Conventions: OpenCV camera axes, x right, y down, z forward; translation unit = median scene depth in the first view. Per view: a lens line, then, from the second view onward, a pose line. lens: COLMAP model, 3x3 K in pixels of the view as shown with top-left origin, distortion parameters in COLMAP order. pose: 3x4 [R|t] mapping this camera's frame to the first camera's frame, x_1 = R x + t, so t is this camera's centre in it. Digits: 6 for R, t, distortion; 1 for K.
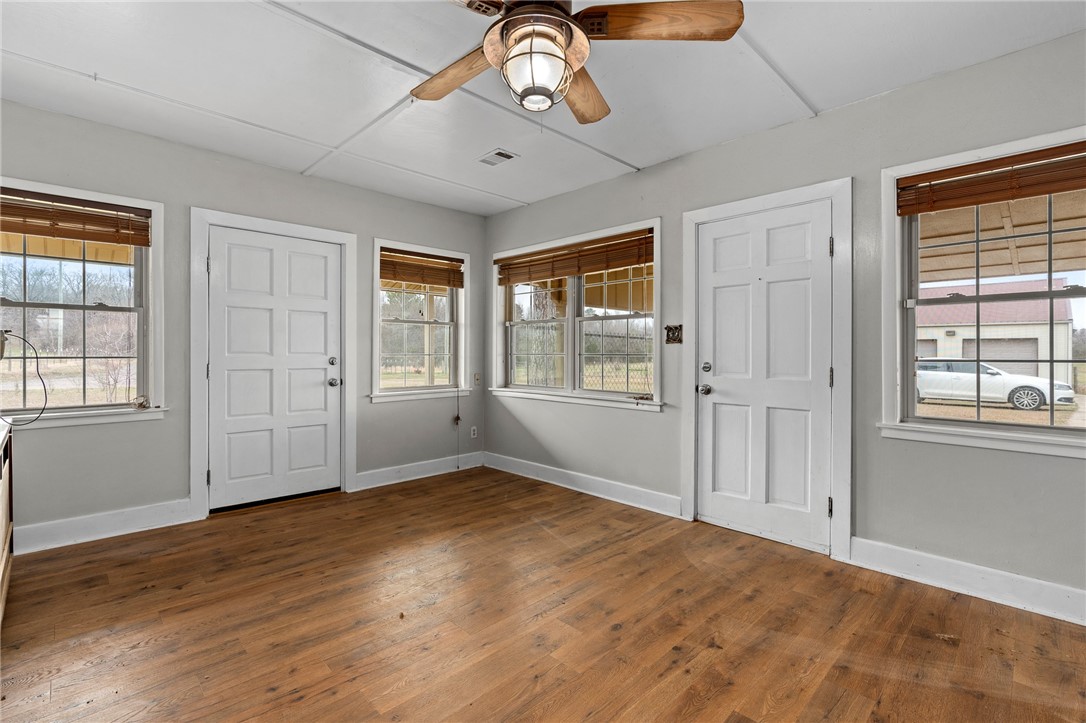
lens RADIAL K [[493.7, 0, 541.8], [0, 493.7, 356.4], [0, 0, 1]] dist [-0.012820, 0.004554]
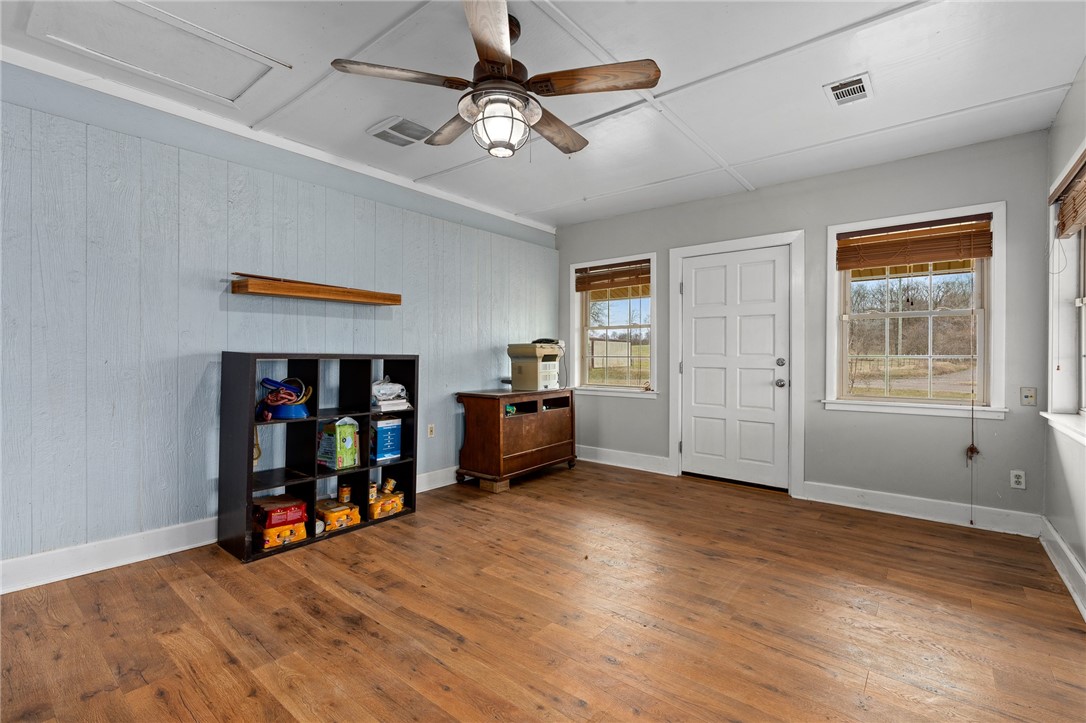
lens RADIAL K [[493.7, 0, 541.8], [0, 493.7, 356.4], [0, 0, 1]] dist [-0.012820, 0.004554]
pose [[0.104099, -0.000842, -0.994567, 0.556742], [-0.013353, 0.999908, -0.002244, 0.007300], [0.994477, 0.013514, 0.104078, 0.429321]]
